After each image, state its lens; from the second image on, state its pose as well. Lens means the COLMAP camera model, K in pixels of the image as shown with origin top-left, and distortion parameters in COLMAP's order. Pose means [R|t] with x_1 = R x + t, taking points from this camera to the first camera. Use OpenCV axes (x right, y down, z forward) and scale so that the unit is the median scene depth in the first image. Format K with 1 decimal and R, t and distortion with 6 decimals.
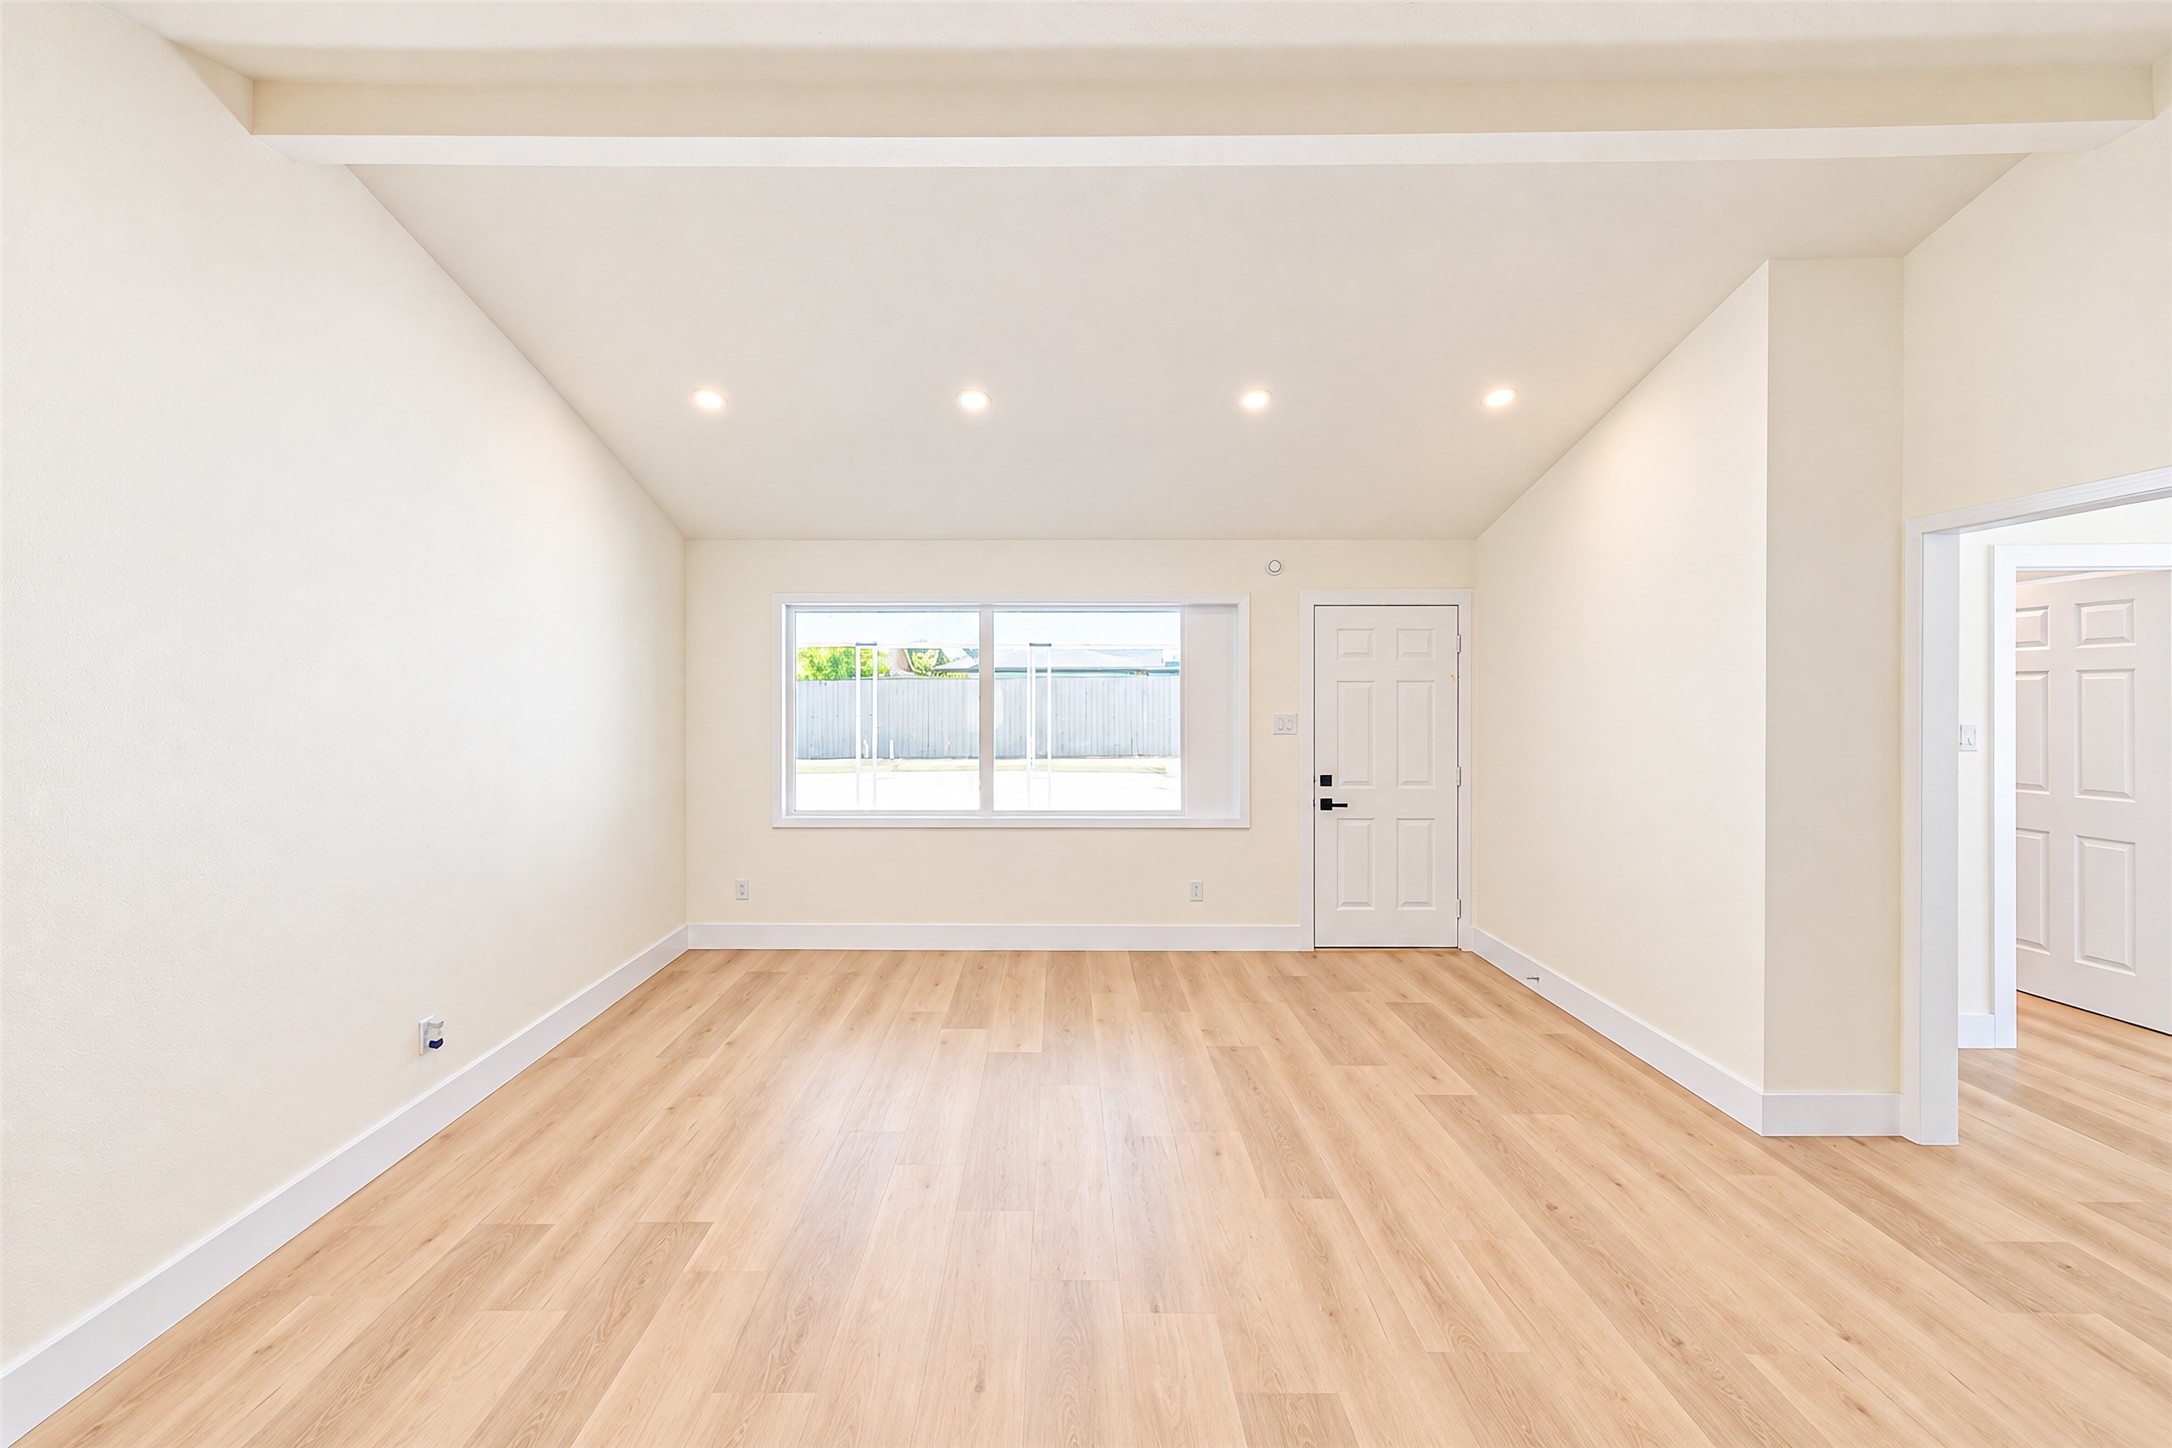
lens RADIAL K [[966.1, 0, 1074.4], [0, 966.1, 690.9], [0, 0, 1]] dist [-0.000238, -0.000126]
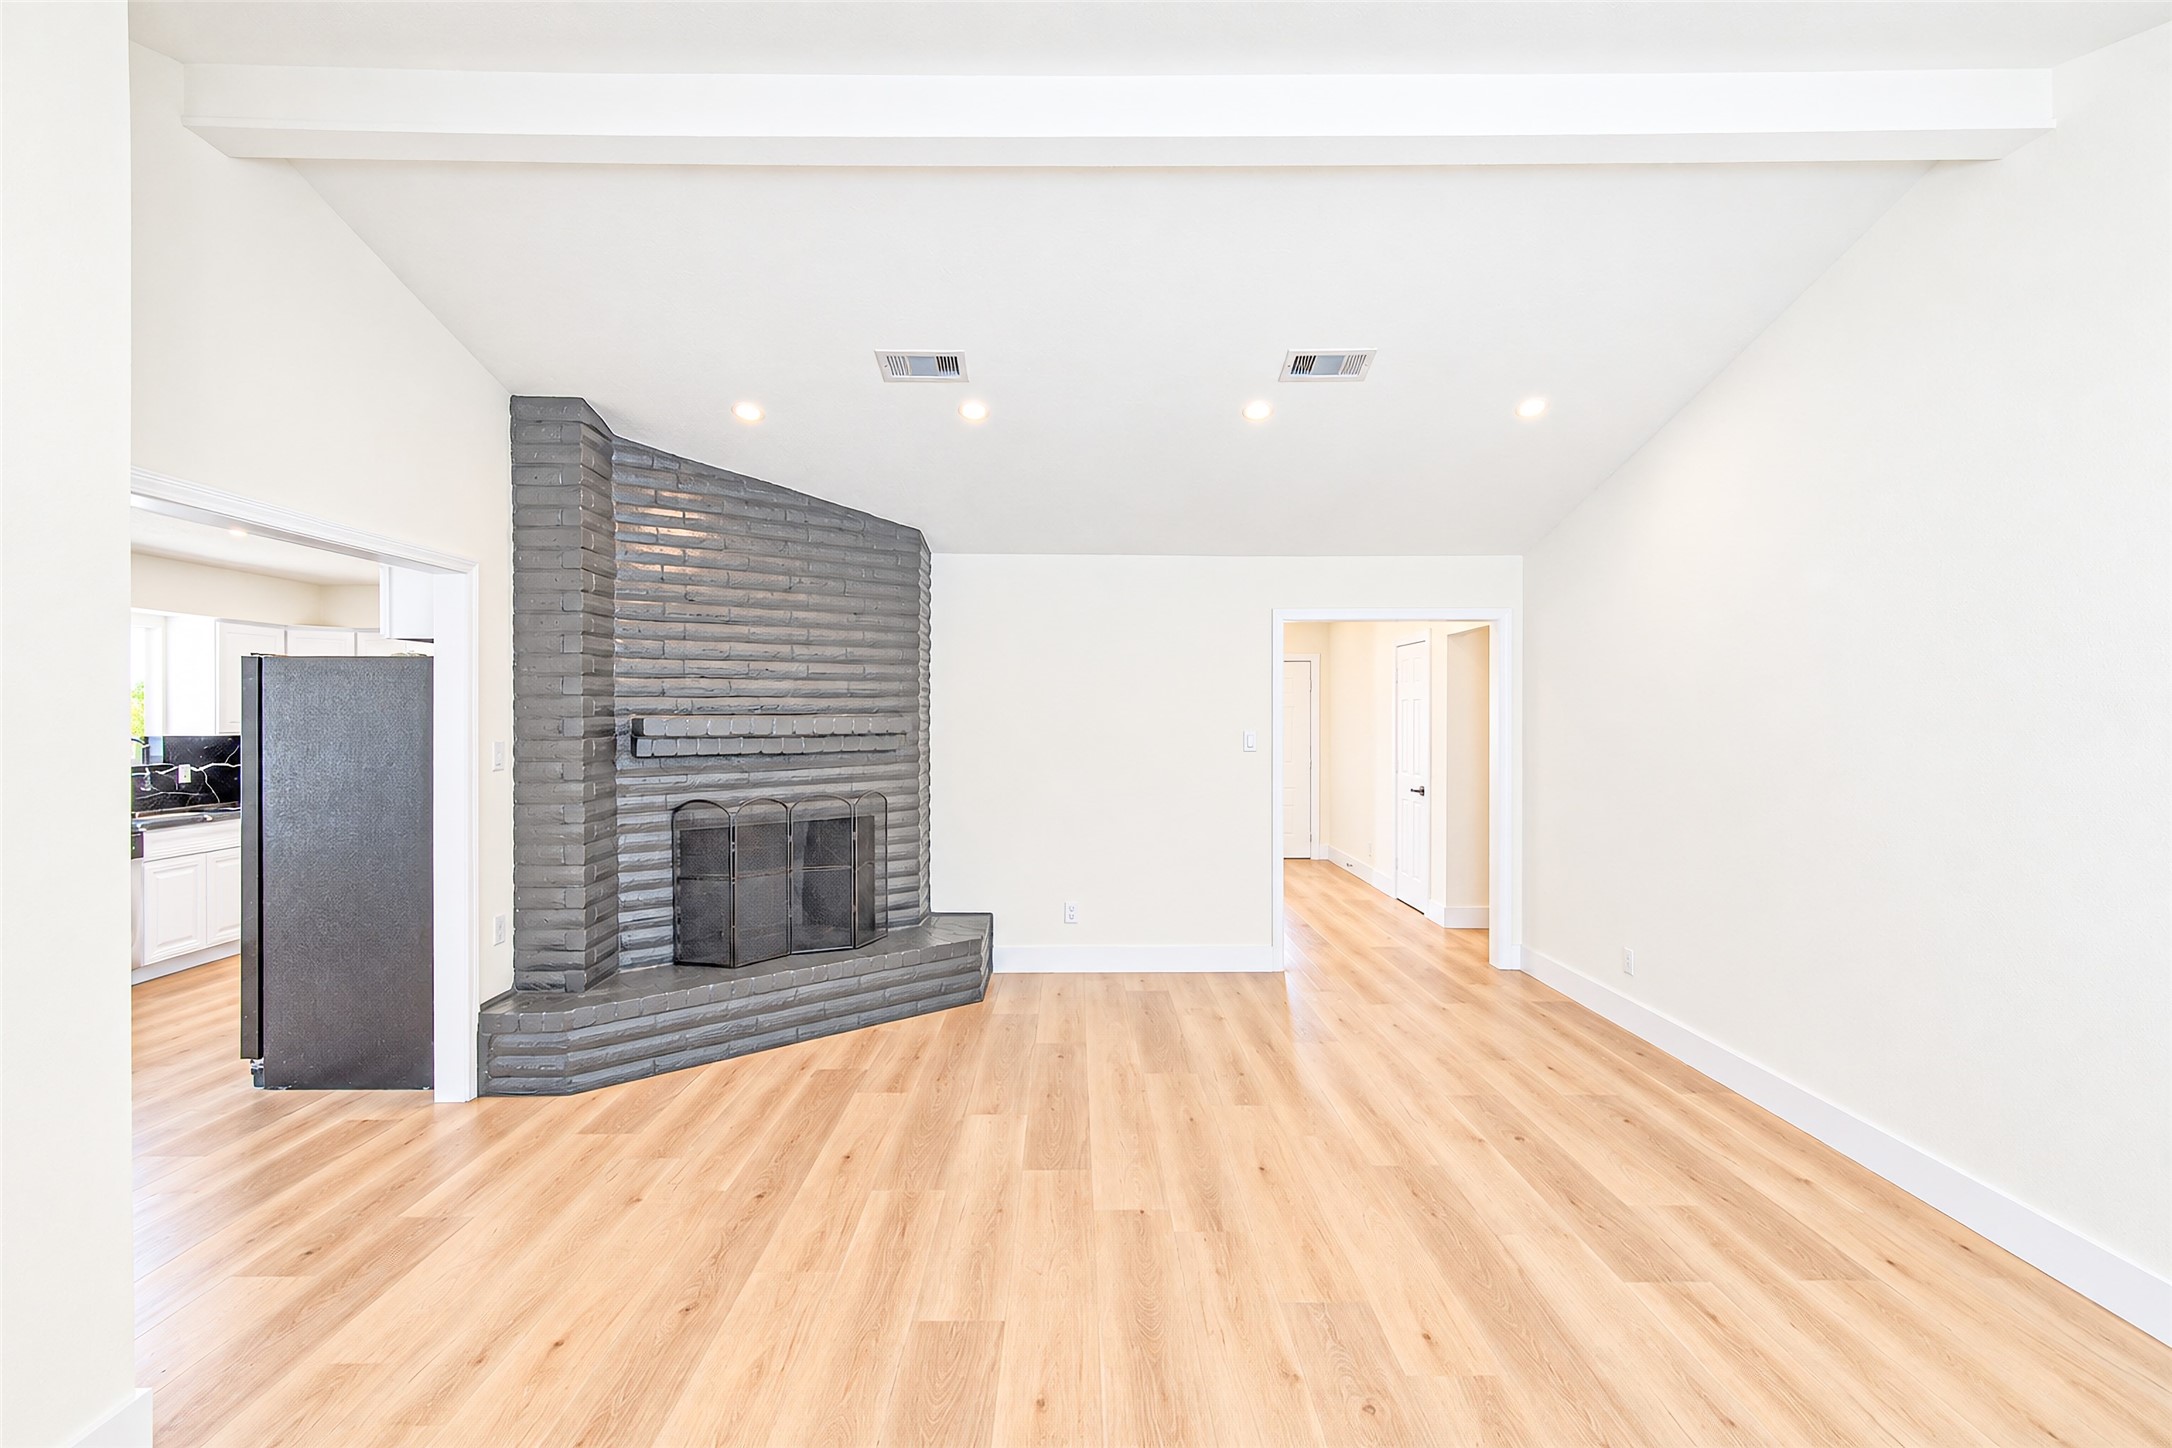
lens RADIAL K [[964.0, 0, 1063.8], [0, 964.0, 713.2], [0, 0, 1]] dist [0.000919, -0.000046]
pose [[-0.999941, 0.007994, 0.007420, 0.079753], [0.008102, 0.999861, 0.014602, -0.002863], [-0.007302, 0.014661, -0.999866, 1.022363]]
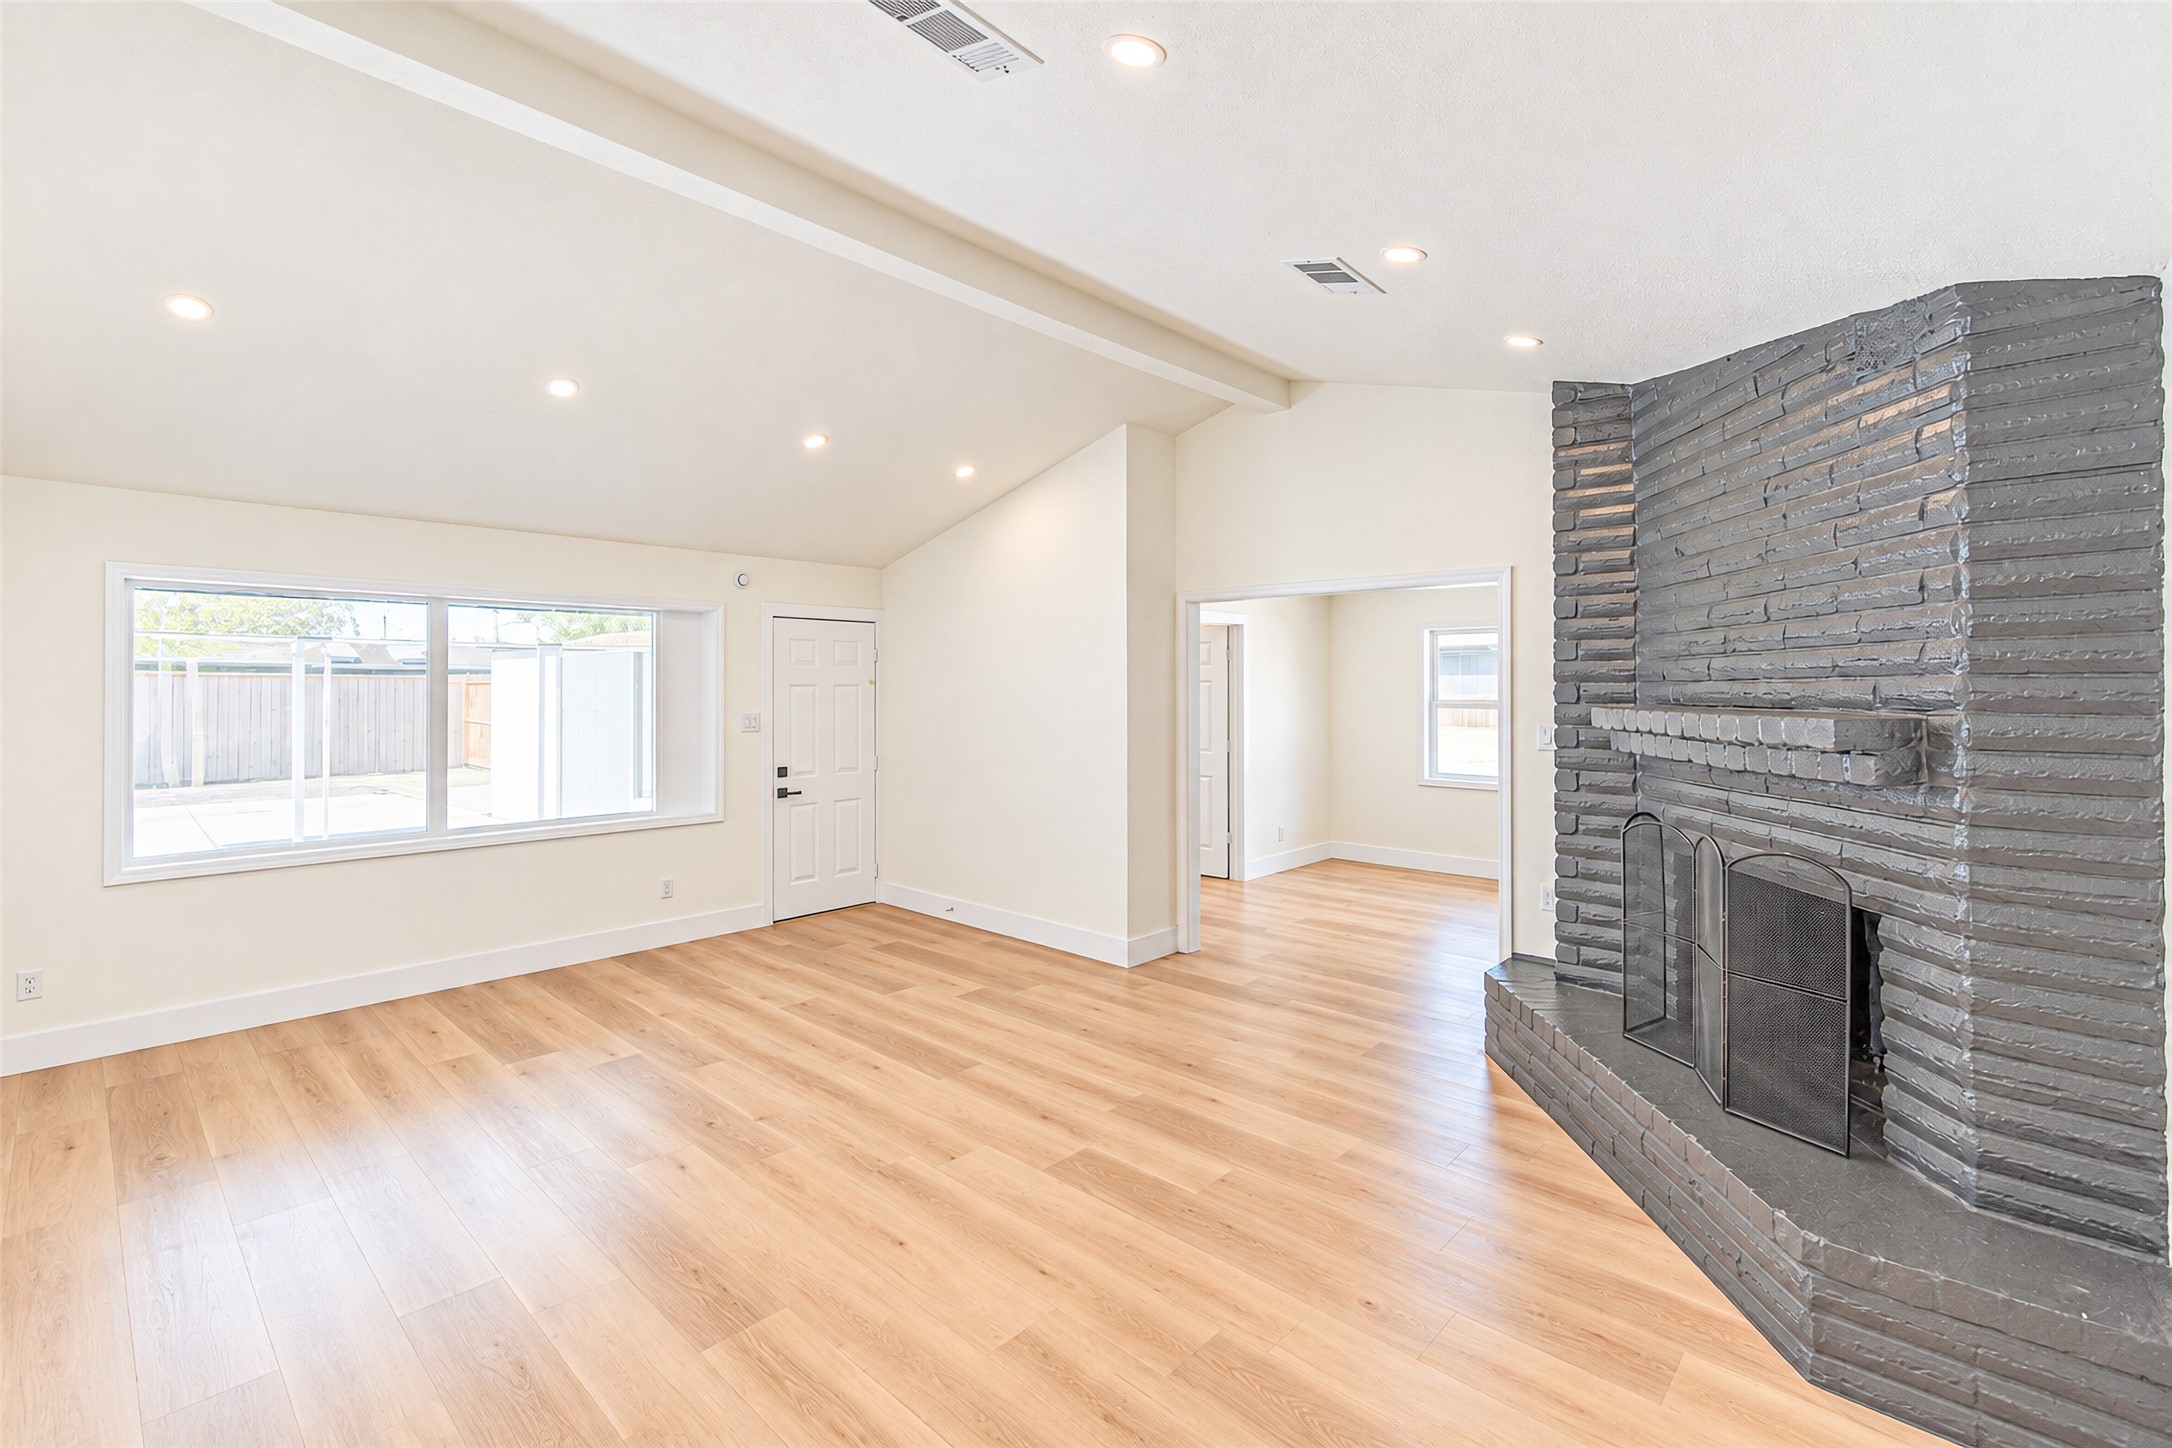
lens RADIAL K [[966.1, 0, 1074.4], [0, 966.1, 690.9], [0, 0, 1]] dist [-0.000238, -0.000126]
pose [[0.671392, -0.003685, 0.741093, -0.364187], [0.004362, 0.999990, 0.001020, -0.001660], [-0.741089, 0.002548, 0.671402, -0.009501]]
